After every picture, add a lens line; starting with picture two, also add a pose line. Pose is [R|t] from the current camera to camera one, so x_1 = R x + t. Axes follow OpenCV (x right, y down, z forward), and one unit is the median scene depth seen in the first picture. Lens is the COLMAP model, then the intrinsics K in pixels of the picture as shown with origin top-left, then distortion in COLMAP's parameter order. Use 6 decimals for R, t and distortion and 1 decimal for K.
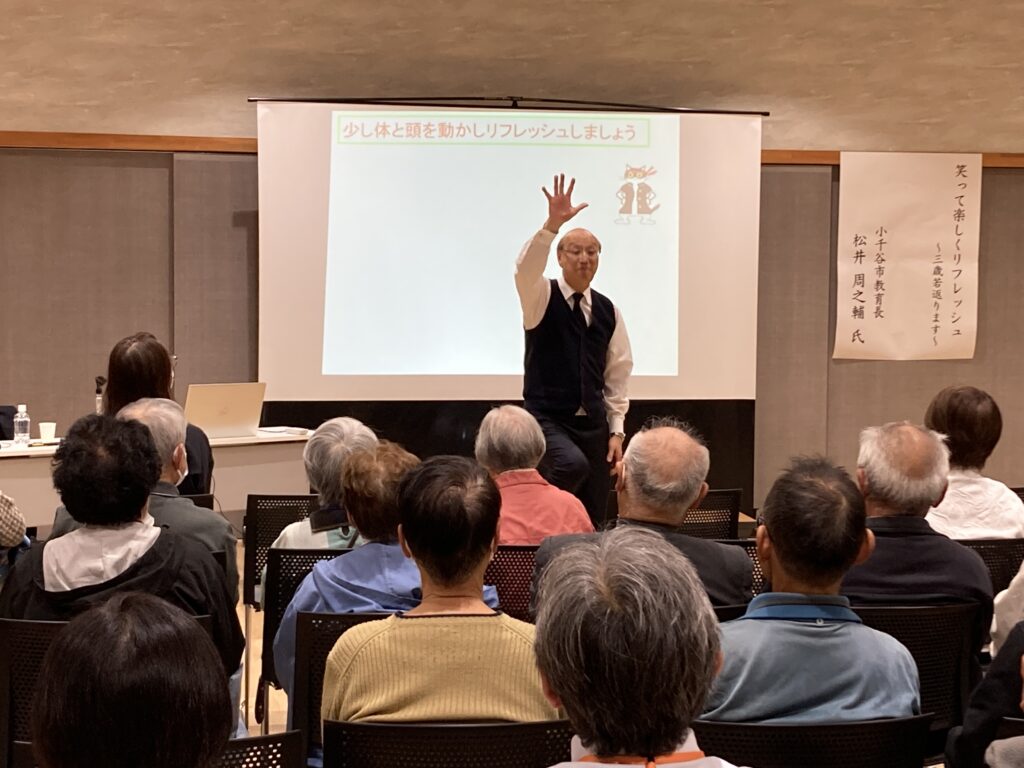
lens RADIAL K [[2052.5, 0, 511.7], [0, 2052.5, 380.6], [0, 0, 1]] dist [0.054174, 0.000000]
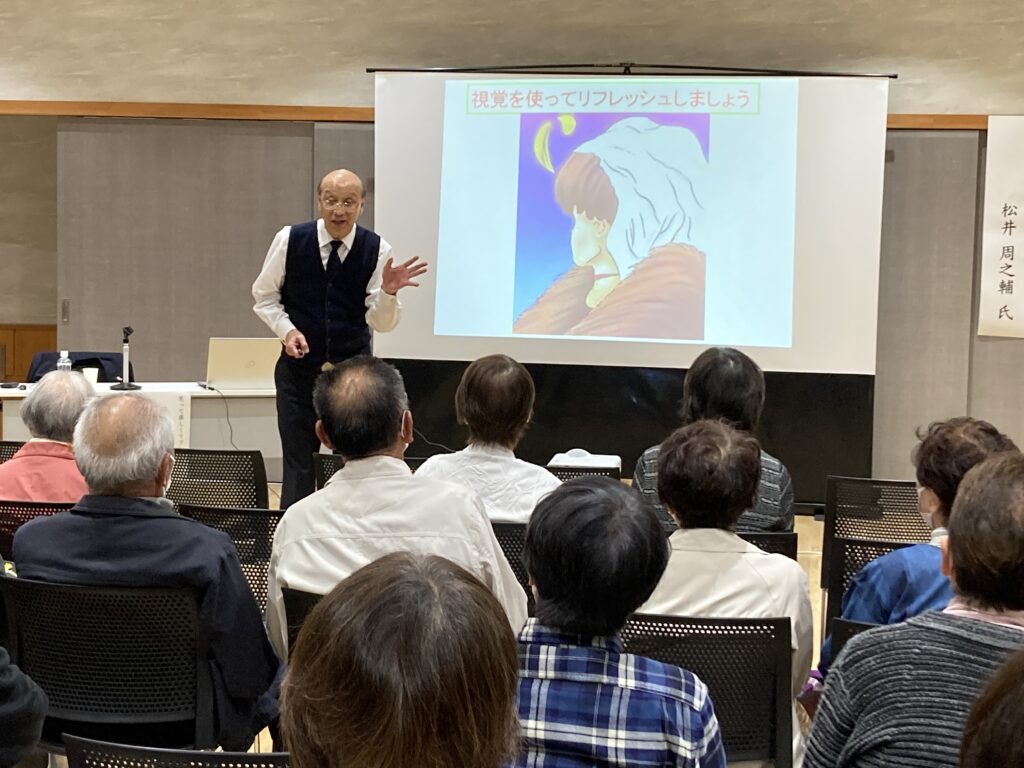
lens RADIAL K [[1921.7, 0, 510.3], [0, 1921.7, 387.9], [0, 0, 1]] dist [0.114965, 0.000000]
pose [[0.936743, 0.041380, -0.347563, 0.280811], [-0.033589, 0.999032, 0.028414, -0.004807], [0.348403, -0.014942, 0.937226, 0.093922]]
